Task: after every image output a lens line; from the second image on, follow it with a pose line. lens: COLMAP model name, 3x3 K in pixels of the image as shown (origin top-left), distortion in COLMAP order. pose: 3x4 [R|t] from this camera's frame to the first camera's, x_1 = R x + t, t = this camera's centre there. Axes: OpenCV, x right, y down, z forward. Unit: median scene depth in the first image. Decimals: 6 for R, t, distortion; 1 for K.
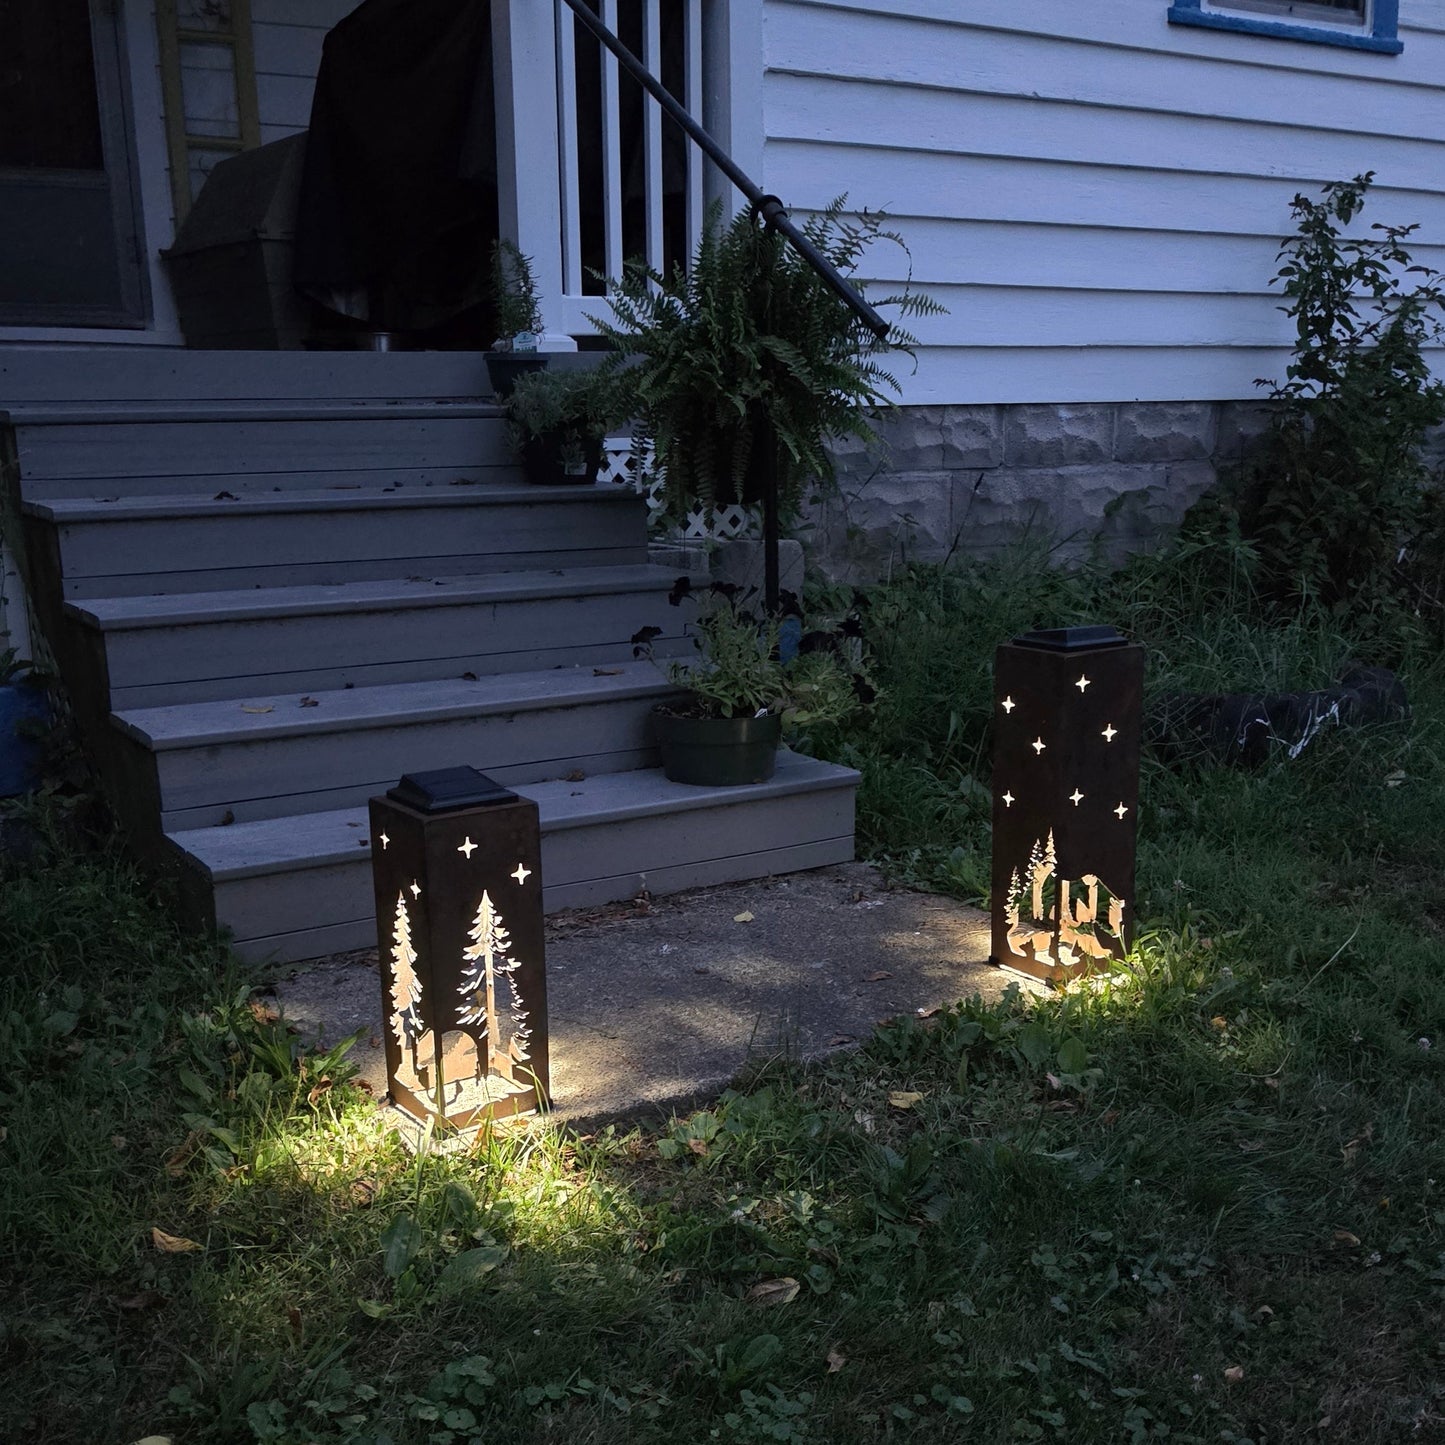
lens RADIAL K [[1767.6, 0, 736.2], [0, 1767.6, 890.7], [0, 0, 1]] dist [0.152517, -0.299564]
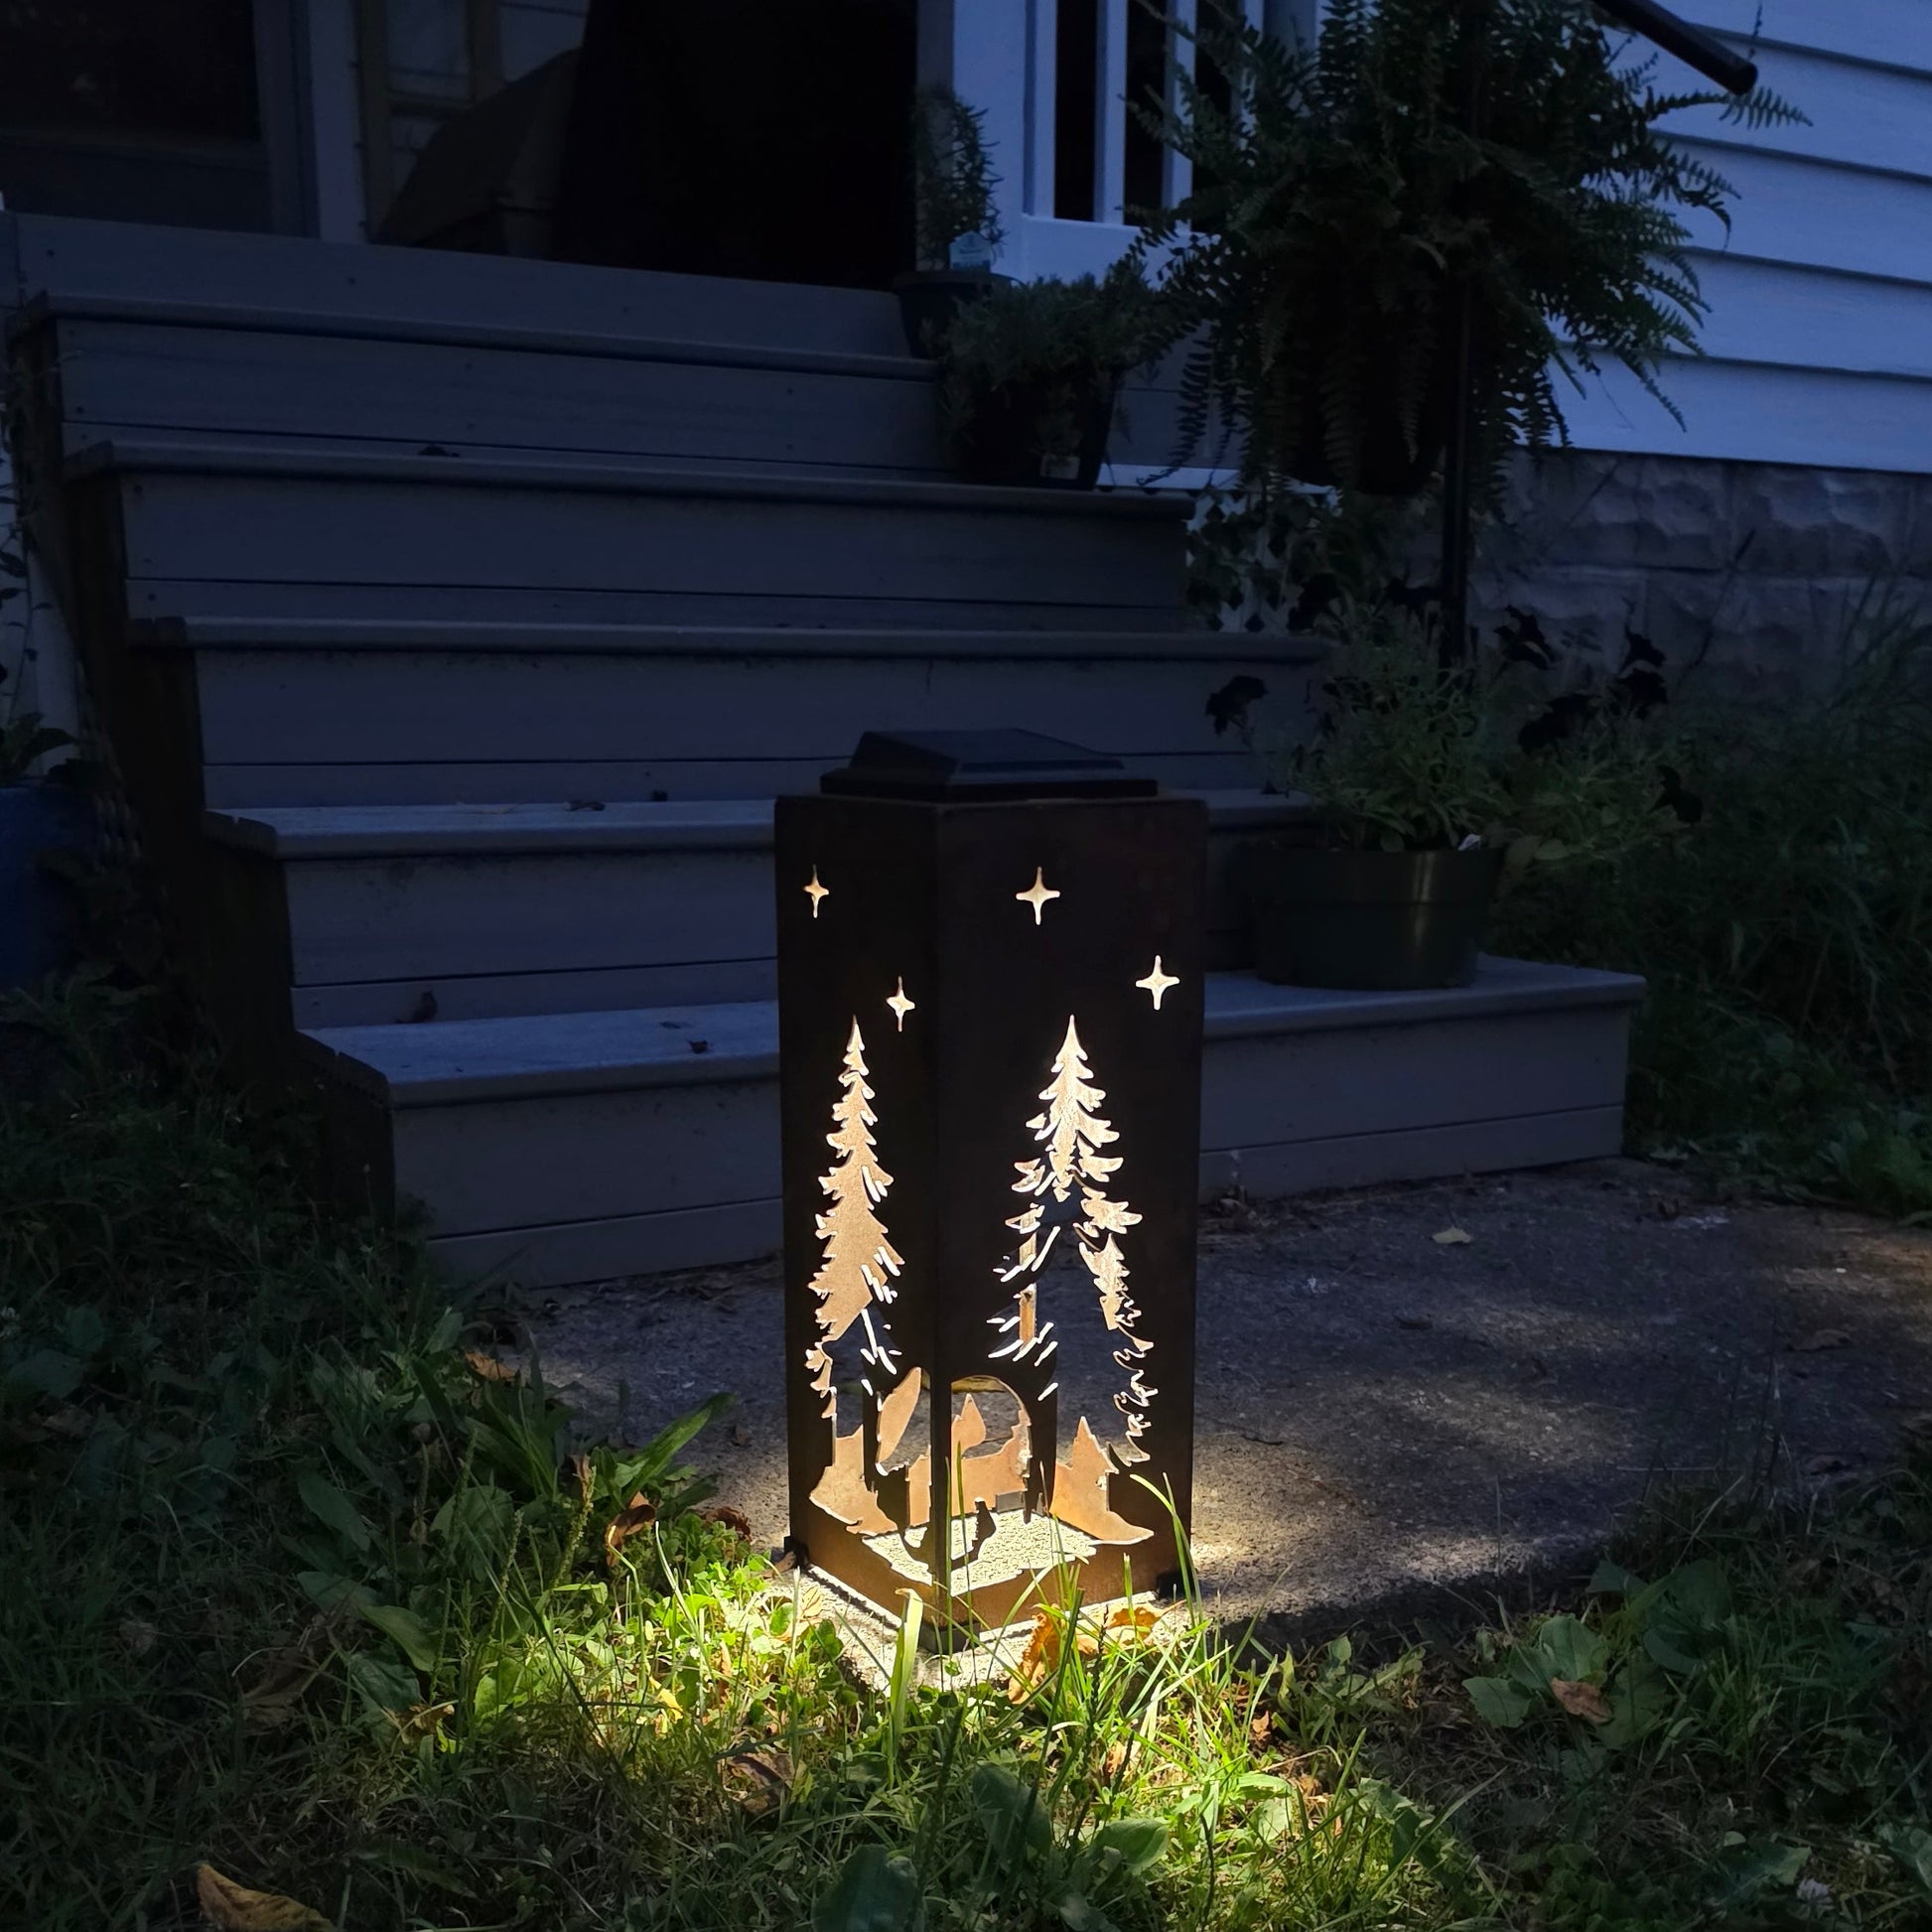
lens RADIAL K [[2346.6, 0, 971.3], [0, 2346.6, 1284.0], [0, 0, 1]] dist [0.156237, -0.297390]
pose [[0.998705, 0.024239, -0.044735, -0.109757], [-0.025883, 0.998997, -0.036534, 0.061588], [0.043805, 0.037645, 0.998331, 0.381880]]
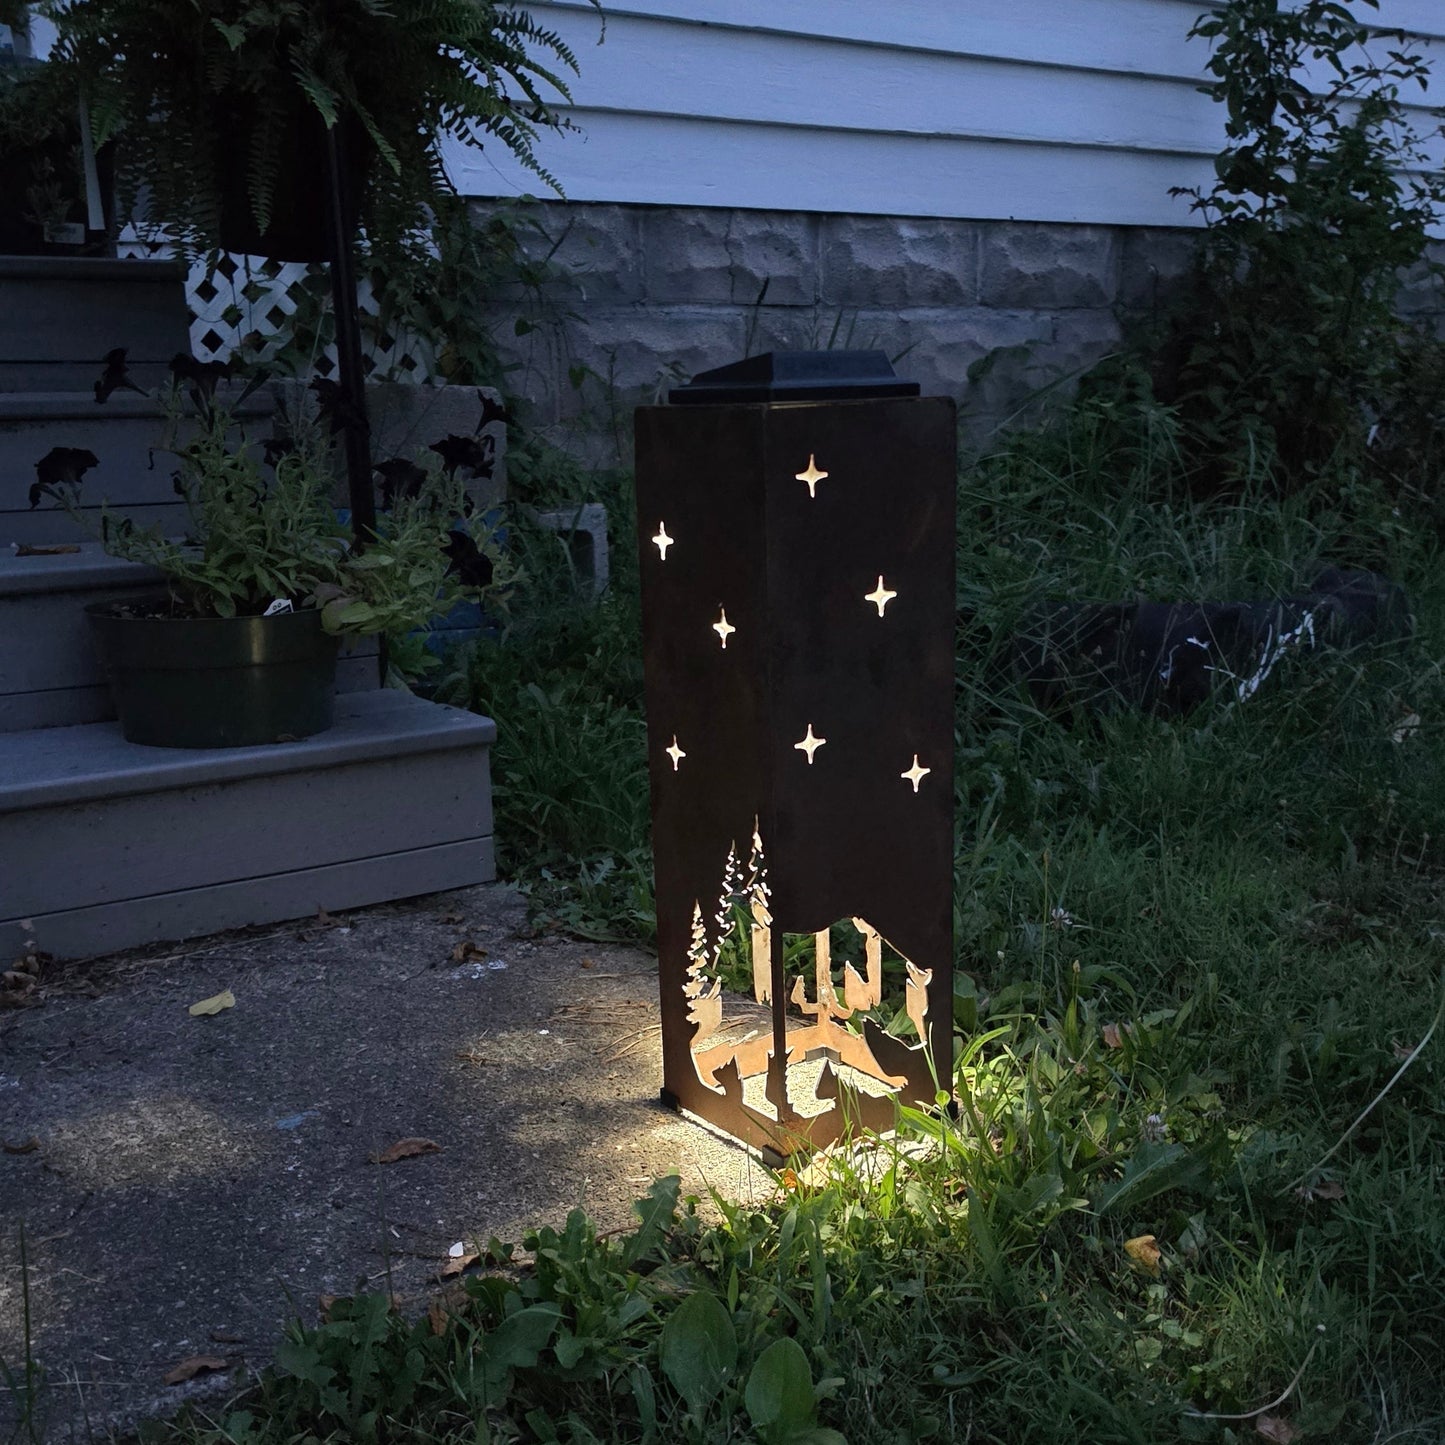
lens RADIAL K [[1767.6, 0, 736.2], [0, 1767.6, 890.7], [0, 0, 1]] dist [0.152517, -0.299564]
pose [[0.998838, -0.022337, 0.042694, 0.147088], [0.022237, 0.999749, 0.002812, -0.017217], [-0.042747, -0.001859, 0.999084, 0.539765]]
